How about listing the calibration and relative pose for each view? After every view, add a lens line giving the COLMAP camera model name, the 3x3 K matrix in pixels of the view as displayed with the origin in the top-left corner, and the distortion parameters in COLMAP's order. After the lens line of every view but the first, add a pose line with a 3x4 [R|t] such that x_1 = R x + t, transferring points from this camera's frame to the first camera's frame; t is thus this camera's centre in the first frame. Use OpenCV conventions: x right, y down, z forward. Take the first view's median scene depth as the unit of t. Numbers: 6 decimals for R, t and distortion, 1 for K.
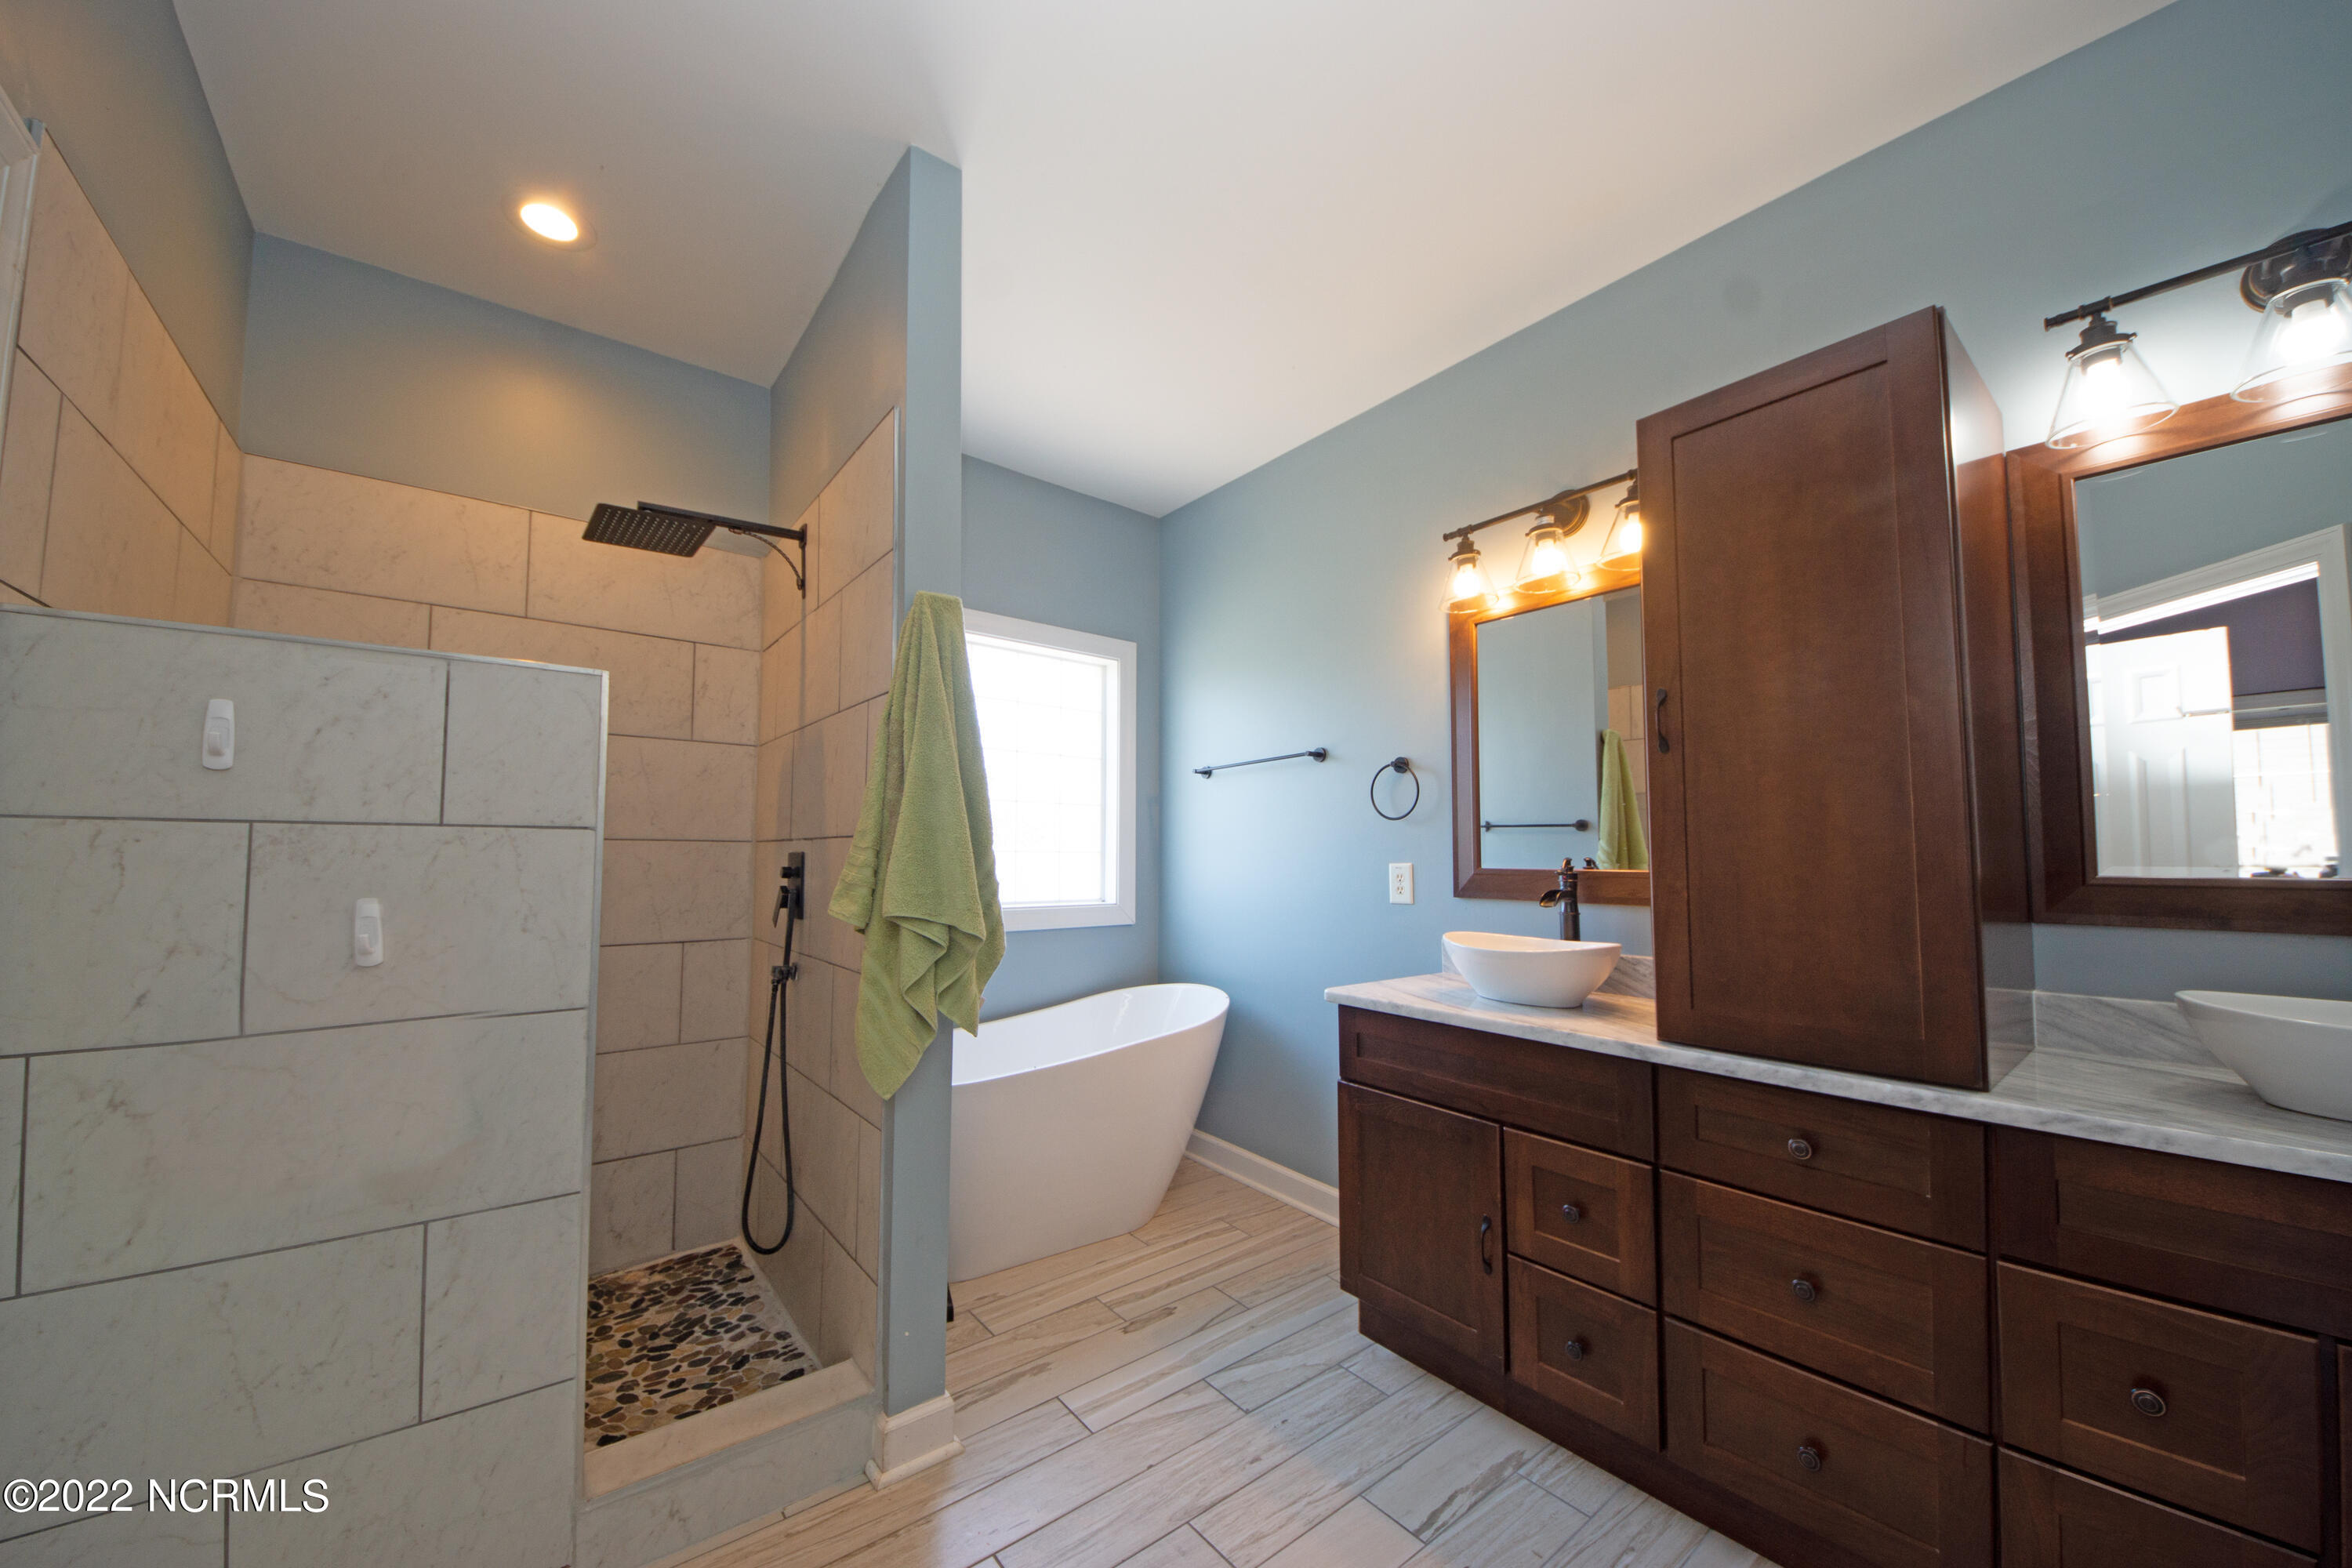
lens RADIAL K [[841.1, 0, 1157.9], [0, 841.1, 811.8], [0, 0, 1]] dist [0.032923, -0.018957]
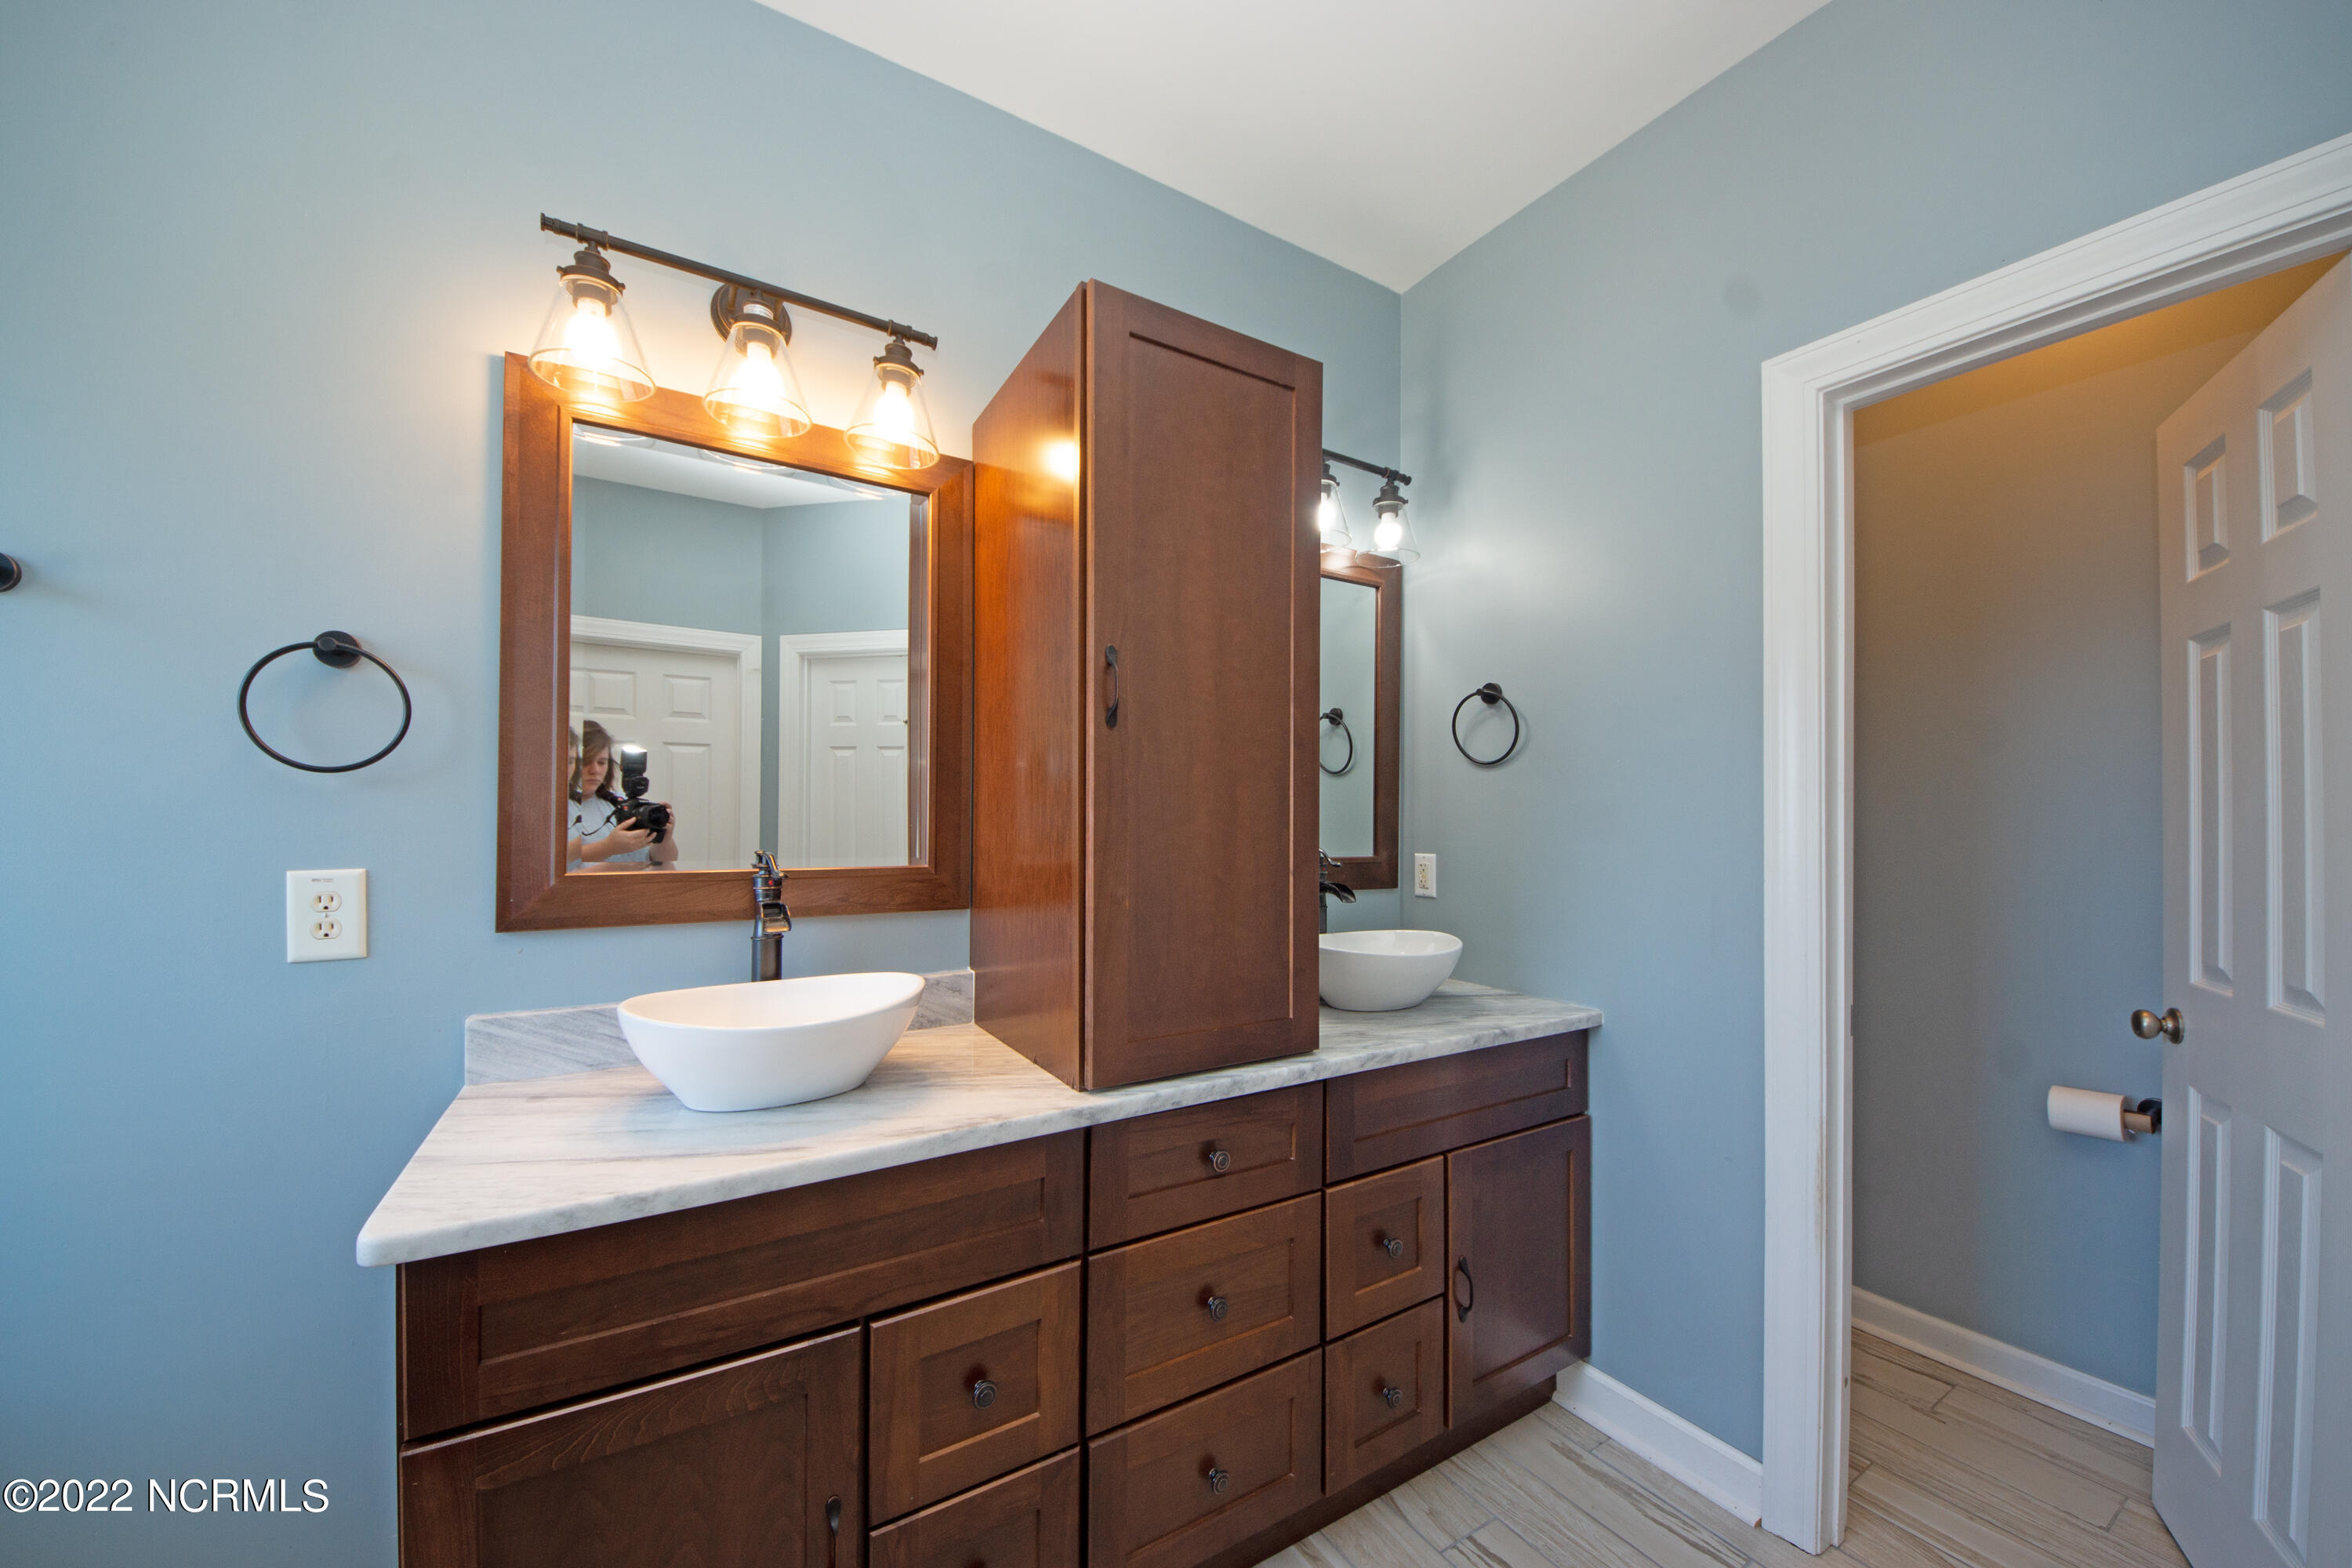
lens RADIAL K [[841.1, 0, 1157.9], [0, 841.1, 811.8], [0, 0, 1]] dist [0.032923, -0.018957]
pose [[0.120244, 0.009524, 0.992699, -0.150050], [-0.060995, 0.998136, -0.002188, 0.006340], [-0.990869, -0.060287, 0.120600, 0.719613]]
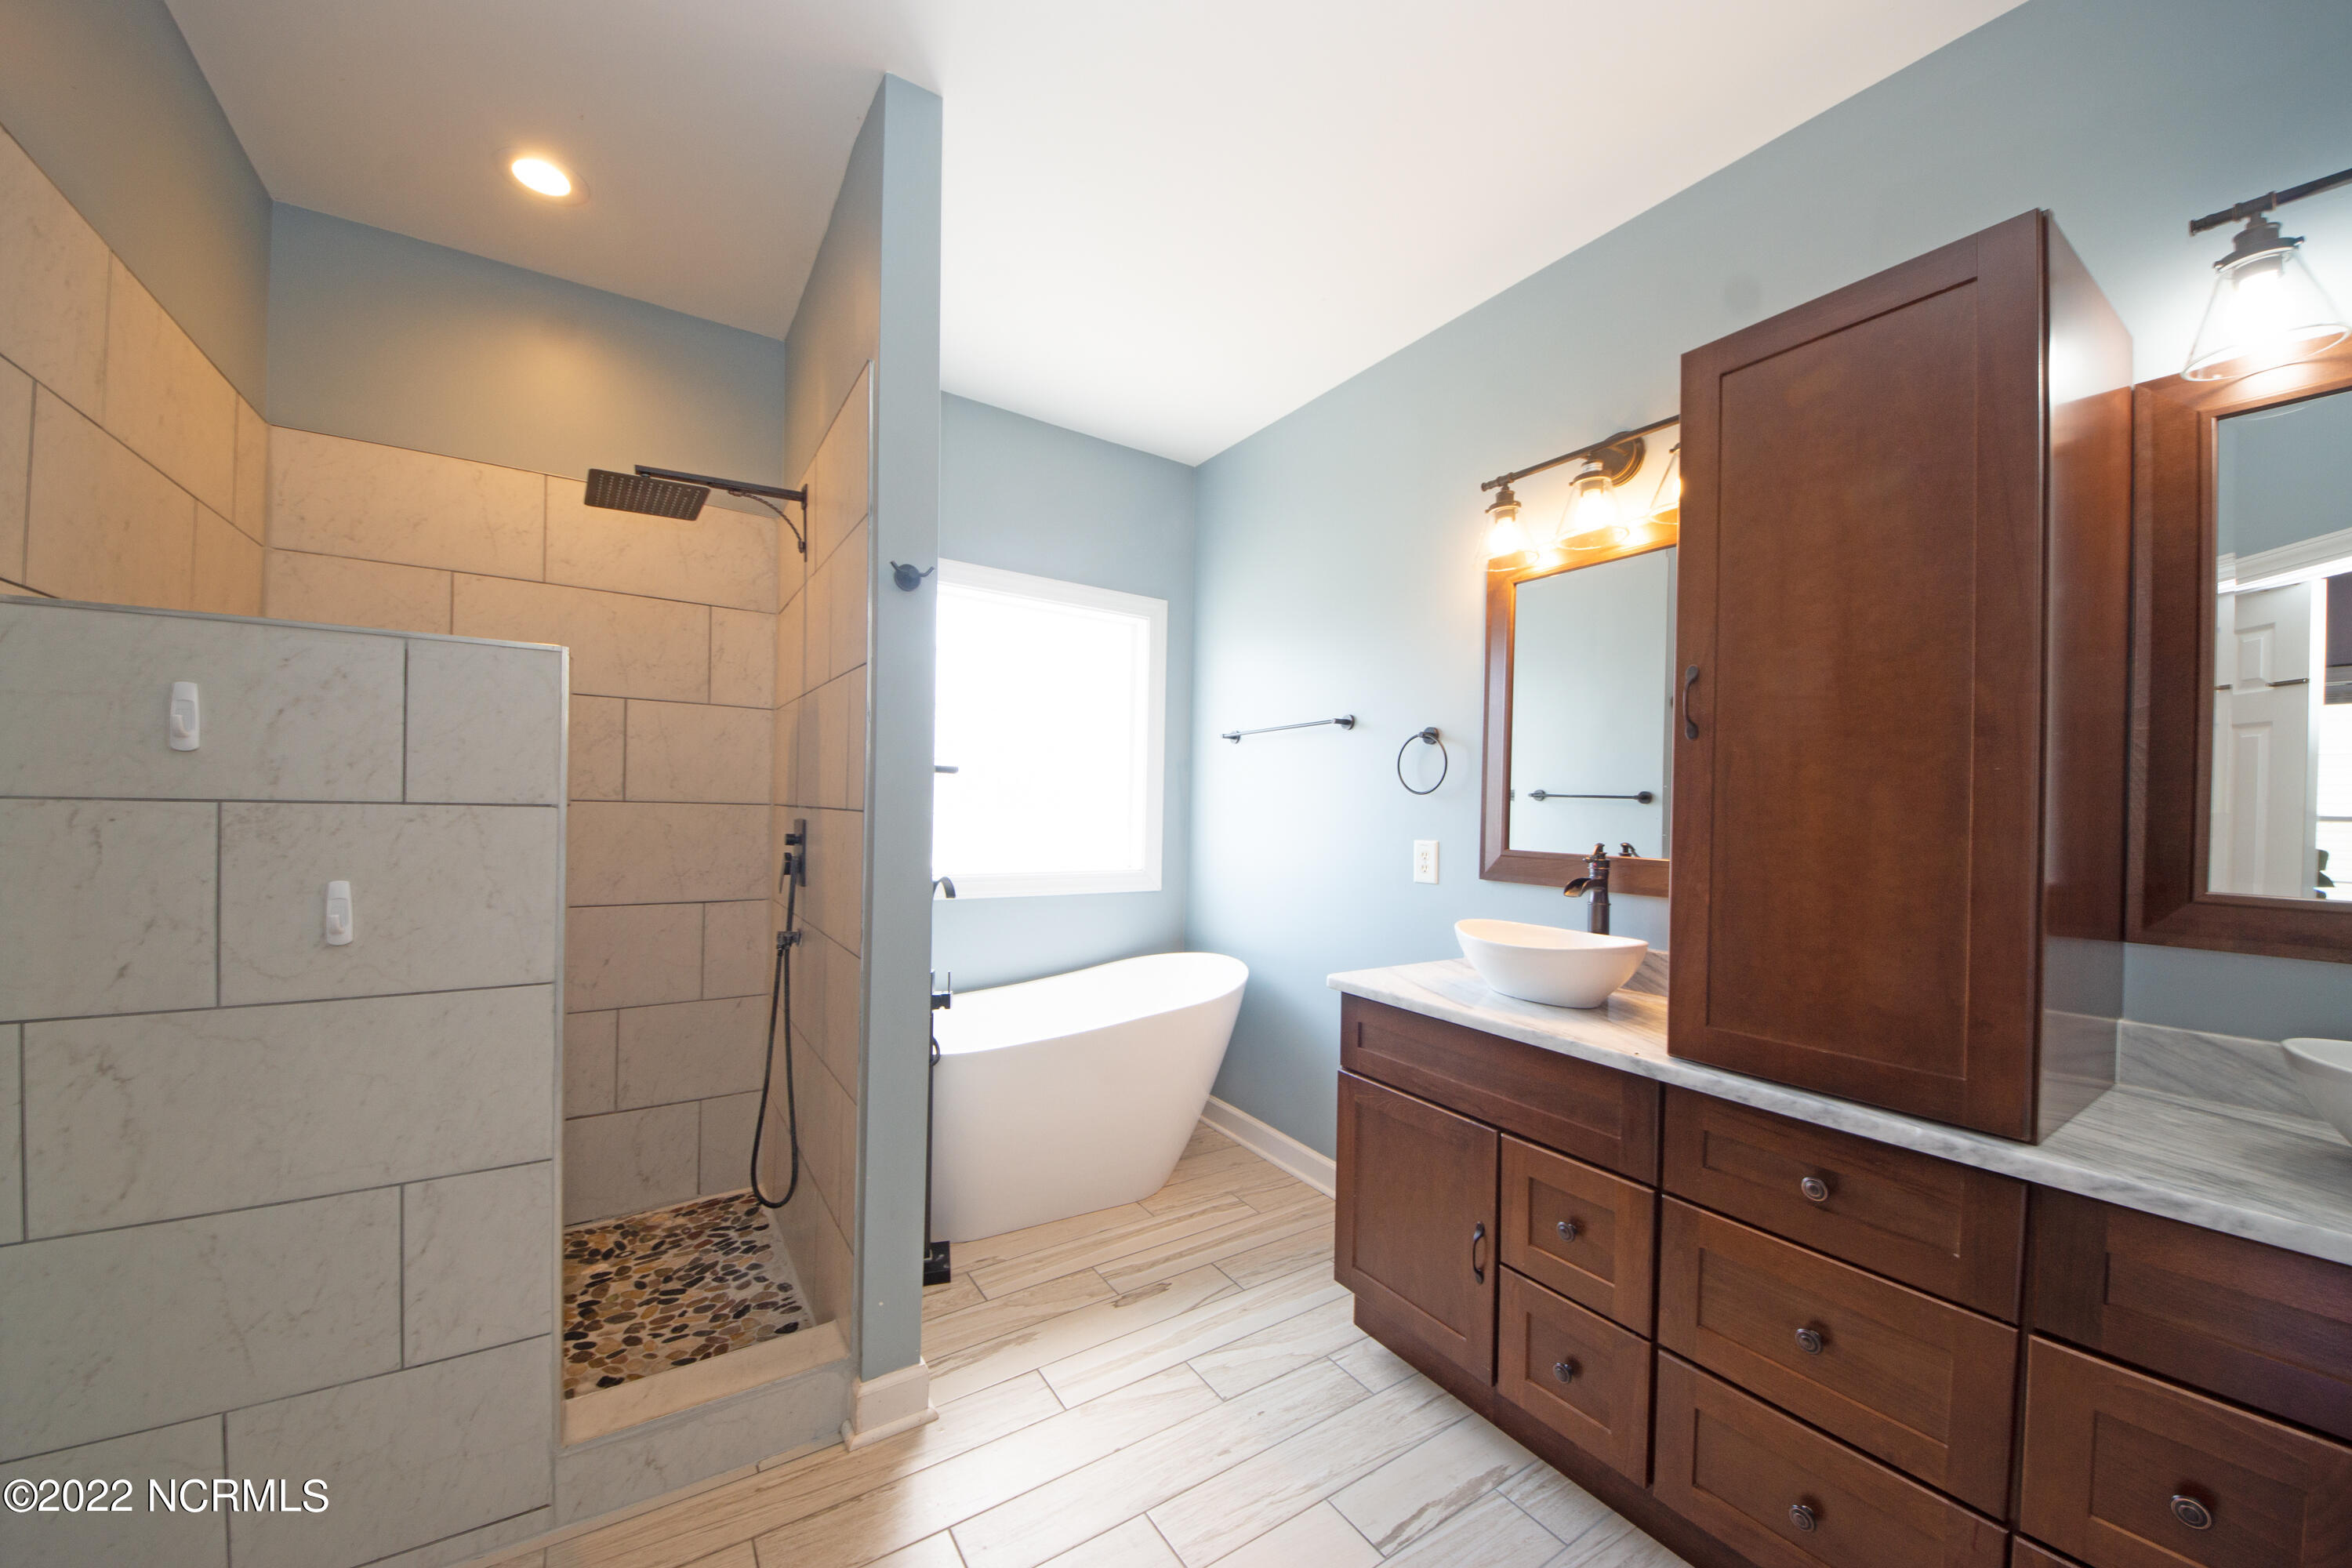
lens RADIAL K [[841.1, 0, 1157.9], [0, 841.1, 811.8], [0, 0, 1]] dist [0.032923, -0.018957]
pose [[0.995779, 0.018751, -0.089844, 0.102181], [-0.013290, 0.998049, 0.061001, -0.034183], [0.090812, -0.059549, 0.994086, 0.051698]]
